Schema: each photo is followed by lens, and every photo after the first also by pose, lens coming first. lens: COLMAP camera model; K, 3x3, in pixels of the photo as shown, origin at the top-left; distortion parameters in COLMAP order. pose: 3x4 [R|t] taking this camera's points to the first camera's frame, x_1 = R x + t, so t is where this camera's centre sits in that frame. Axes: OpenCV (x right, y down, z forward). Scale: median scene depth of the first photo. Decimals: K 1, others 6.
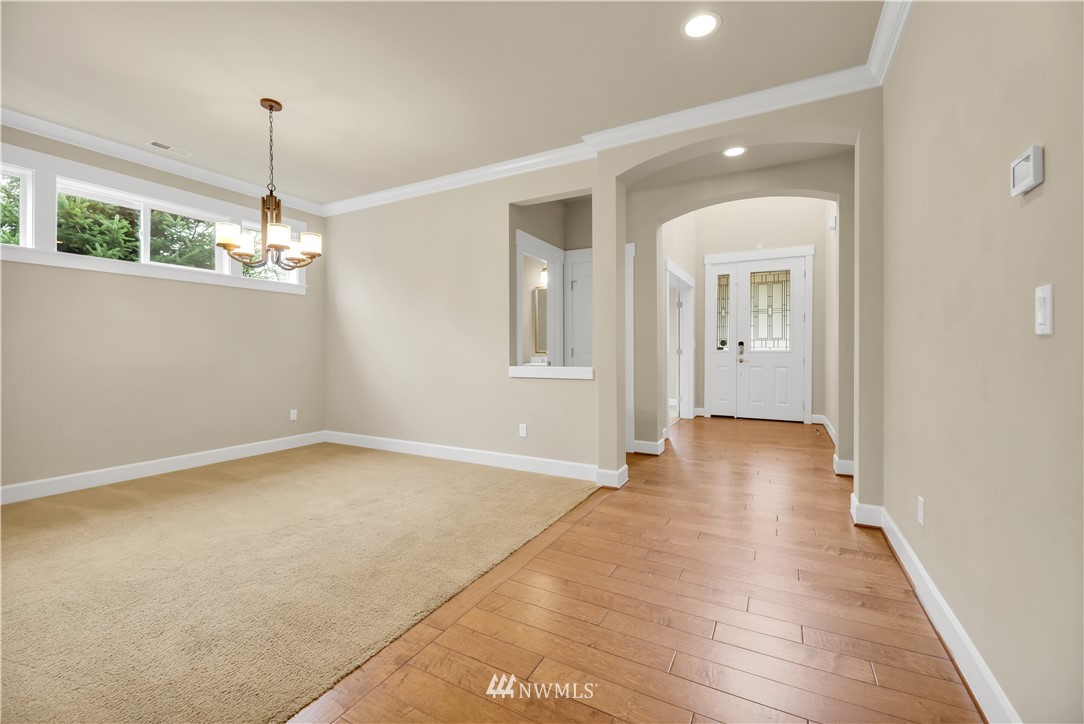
lens RADIAL K [[439.8, 0, 544.6], [0, 439.8, 356.3], [0, 0, 1]] dist [-0.002453, -0.001184]
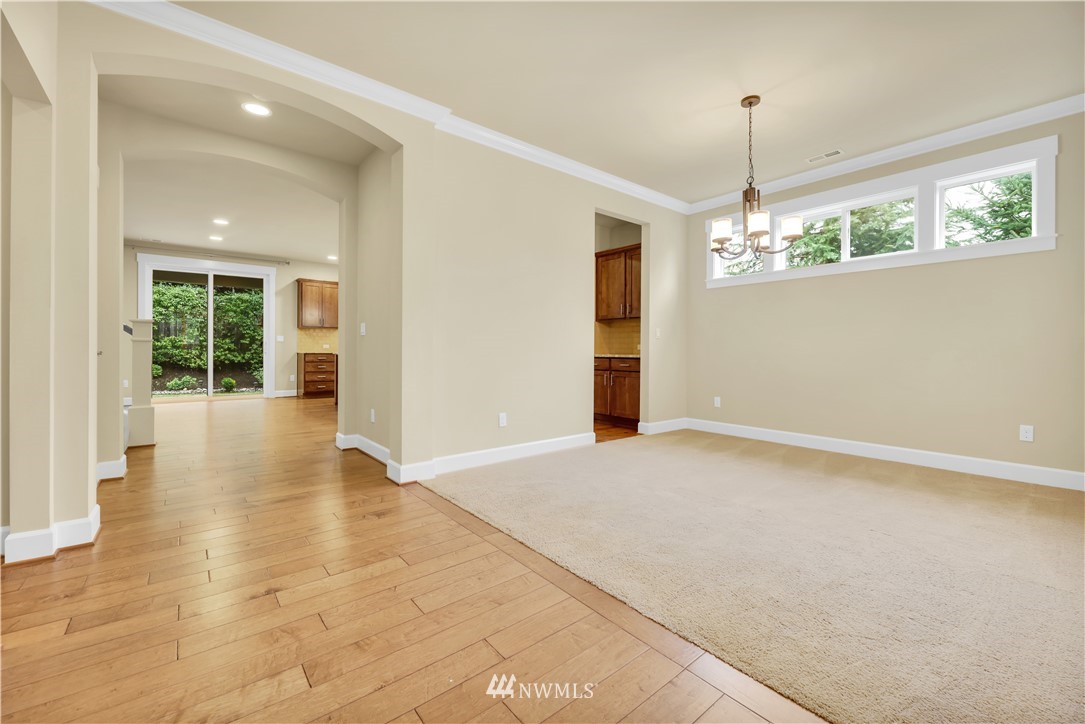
lens RADIAL K [[440.2, 0, 542.4], [0, 440.2, 352.6], [0, 0, 1]] dist [-0.002453, -0.001184]
pose [[-0.375561, 0.006809, -0.926772, 0.534100], [-0.015509, 0.999787, 0.013631, 0.021177], [0.926668, 0.019492, -0.375376, 0.941988]]
